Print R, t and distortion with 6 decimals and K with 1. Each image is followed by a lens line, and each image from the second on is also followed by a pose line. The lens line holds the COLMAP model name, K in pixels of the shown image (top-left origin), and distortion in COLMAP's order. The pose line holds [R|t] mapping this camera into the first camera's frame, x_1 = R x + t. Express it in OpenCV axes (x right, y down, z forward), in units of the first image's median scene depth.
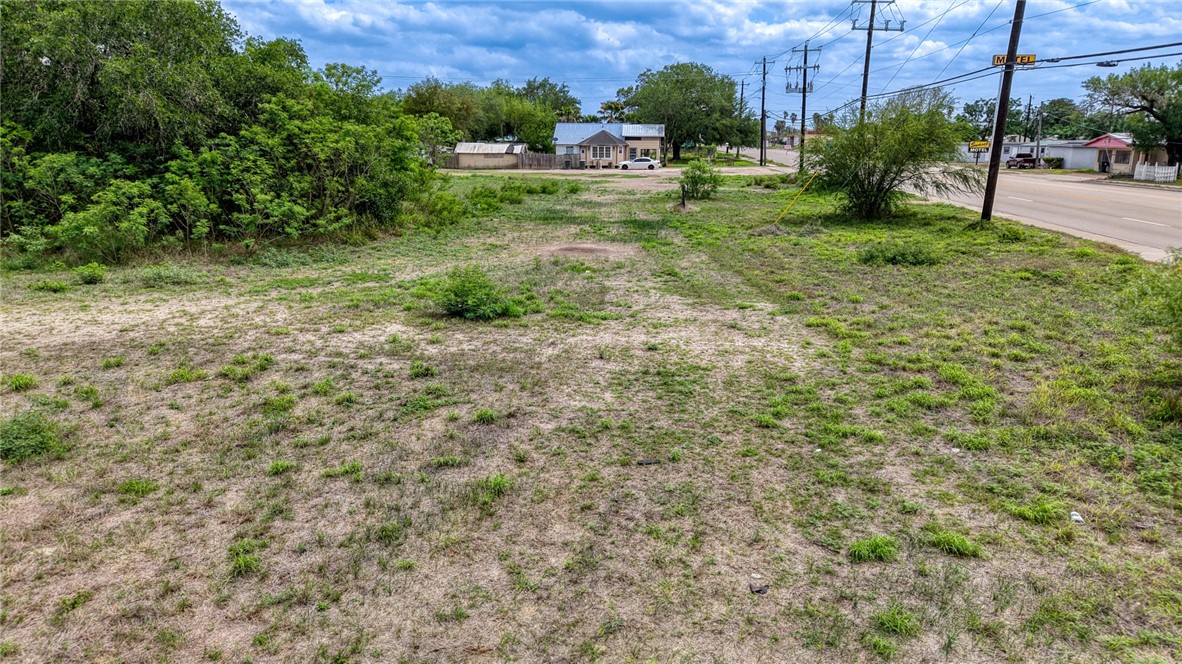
lens RADIAL K [[789.2, 0, 593.9], [0, 789.2, 335.9], [0, 0, 1]] dist [0.028299, -0.029061]
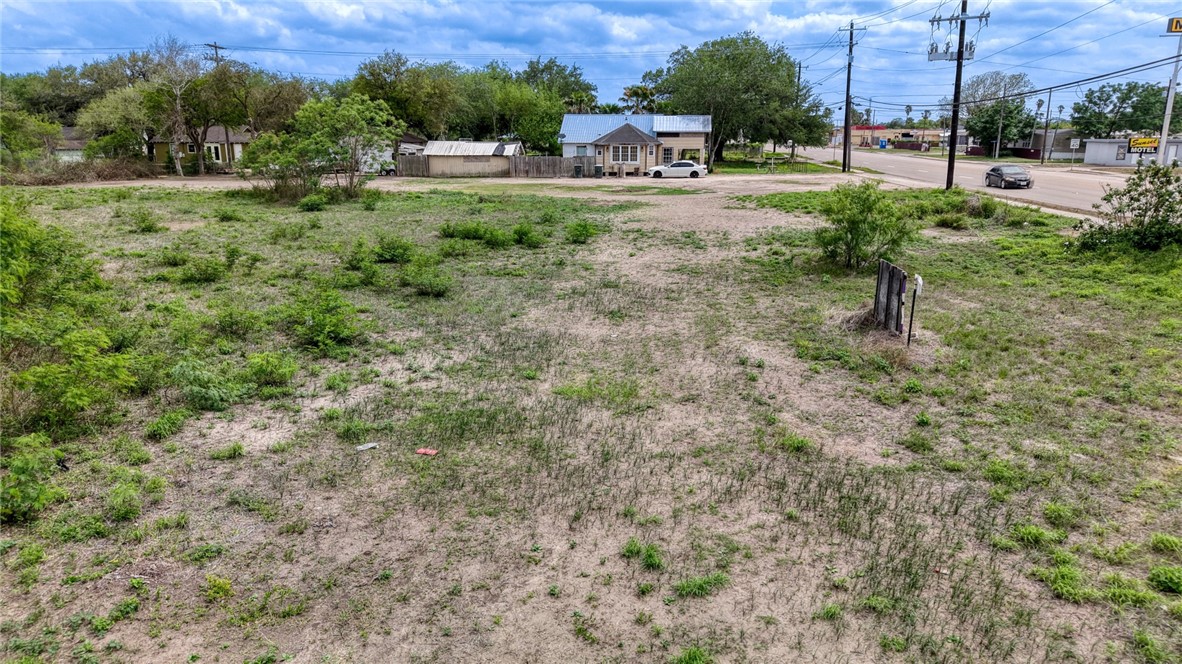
lens RADIAL K [[789.2, 0, 593.9], [0, 789.2, 335.9], [0, 0, 1]] dist [0.028299, -0.029061]
pose [[0.999798, 0.003519, -0.019807, -0.003863], [-0.003446, 0.999987, 0.003700, -0.065647], [0.019819, -0.003631, 0.999797, 0.264399]]
